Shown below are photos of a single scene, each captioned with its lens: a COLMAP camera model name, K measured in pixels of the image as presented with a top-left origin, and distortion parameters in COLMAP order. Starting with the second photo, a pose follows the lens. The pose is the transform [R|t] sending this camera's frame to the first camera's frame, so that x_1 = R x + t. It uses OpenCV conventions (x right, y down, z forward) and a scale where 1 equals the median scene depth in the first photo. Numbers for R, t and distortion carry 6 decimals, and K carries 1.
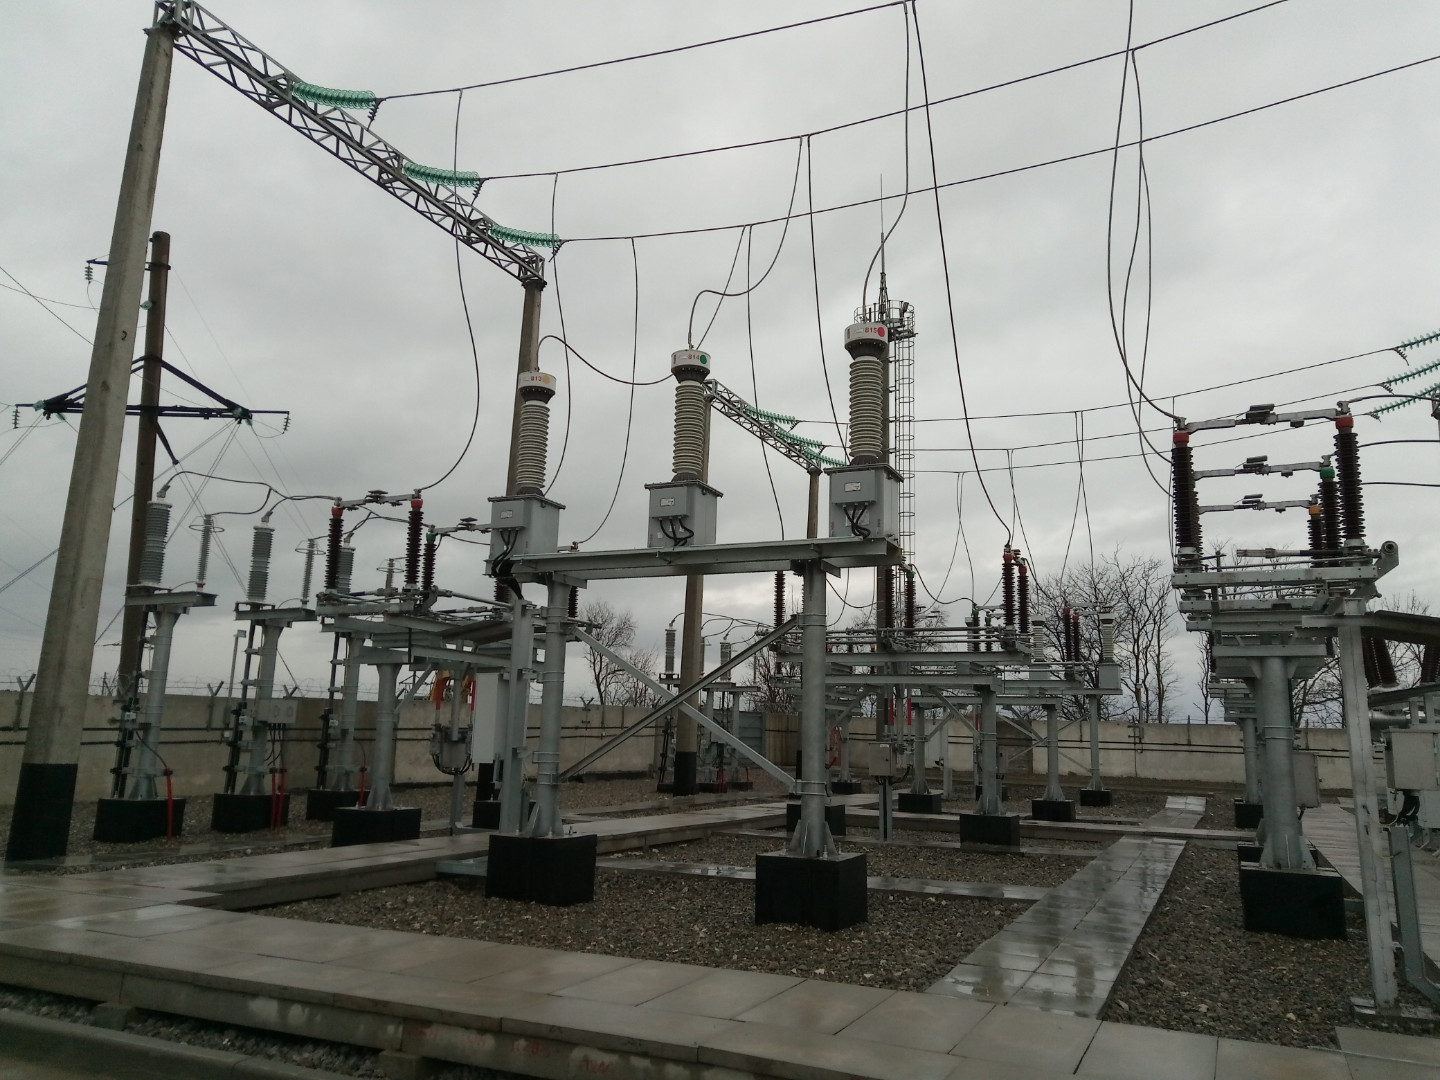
lens RADIAL K [[1066.7, 0, 707.9], [0, 1066.7, 535.8], [0, 0, 1]] dist [0.037647, -0.026140]
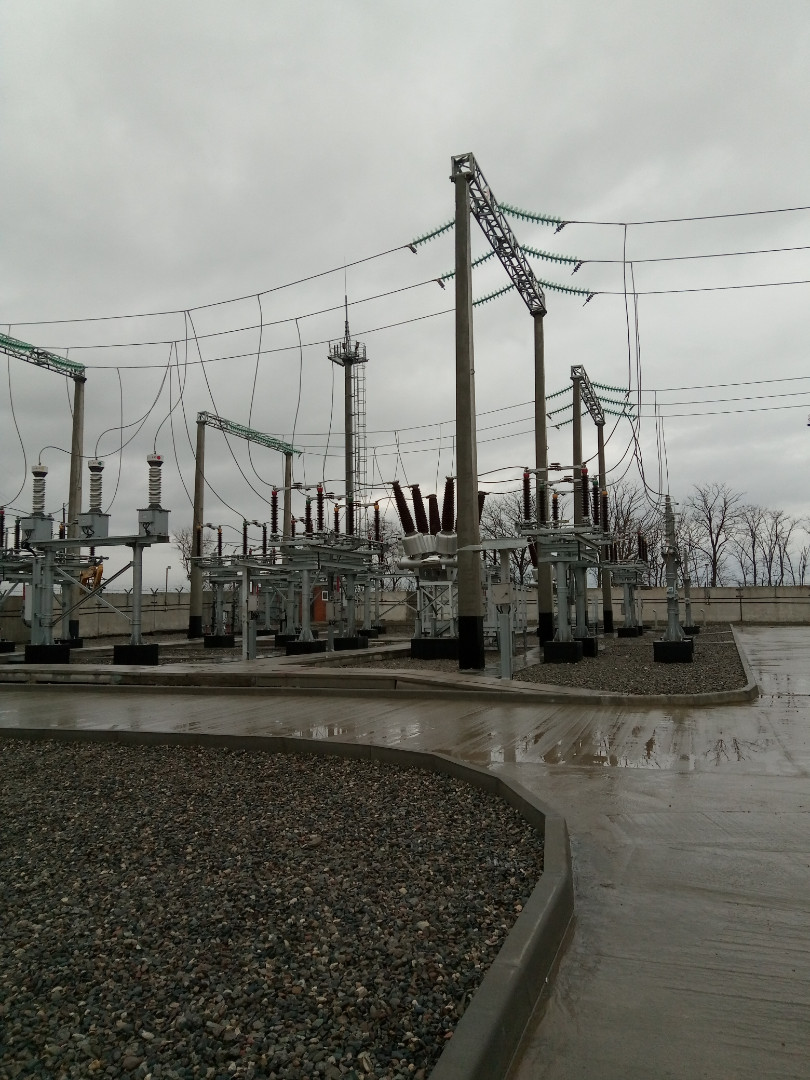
lens RADIAL K [[800.0, 0, 410.7], [0, 800.0, 547.6], [0, 0, 1]] dist [0.037647, -0.026140]
pose [[0.994814, -0.032536, 0.096371, 0.354054], [0.021683, 0.993518, 0.111591, -0.105112], [-0.099377, -0.108923, 0.989070, -0.665594]]
